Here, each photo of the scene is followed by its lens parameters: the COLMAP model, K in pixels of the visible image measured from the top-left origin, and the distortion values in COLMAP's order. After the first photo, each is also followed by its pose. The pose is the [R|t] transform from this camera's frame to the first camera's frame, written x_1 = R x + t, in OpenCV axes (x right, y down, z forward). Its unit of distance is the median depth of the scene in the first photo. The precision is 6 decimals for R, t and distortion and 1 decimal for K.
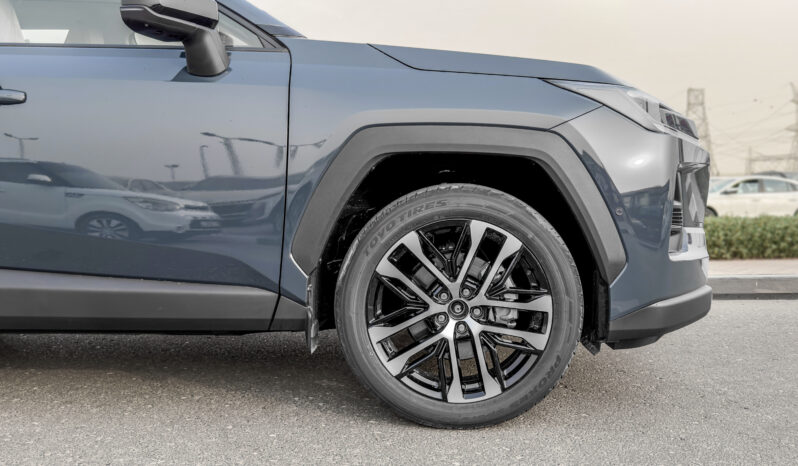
lens RADIAL K [[648.1, 0, 399.0], [0, 648.1, 233.0], [0, 0, 1]] dist [0.043048, -0.224357]
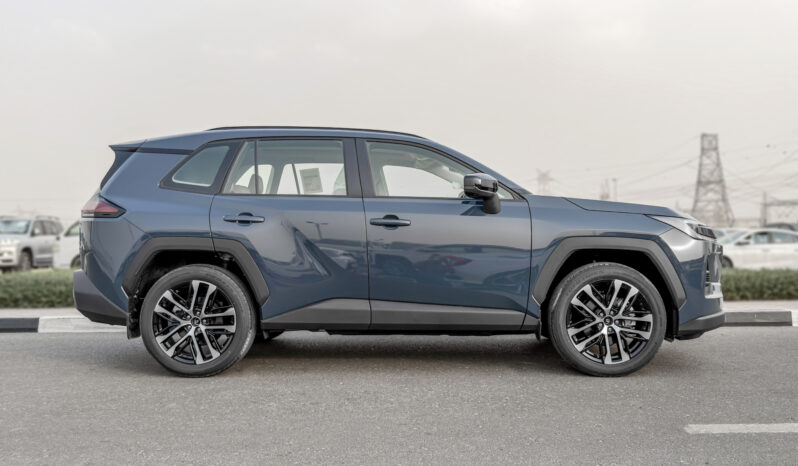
lens RADIAL K [[648.1, 0, 399.0], [0, 648.1, 233.0], [0, 0, 1]] dist [0.043048, -0.224357]
pose [[0.999775, 0.002029, -0.021120, -0.551648], [-0.003454, 0.997703, -0.067653, -0.024948], [0.020934, 0.067711, 0.997485, -1.172779]]
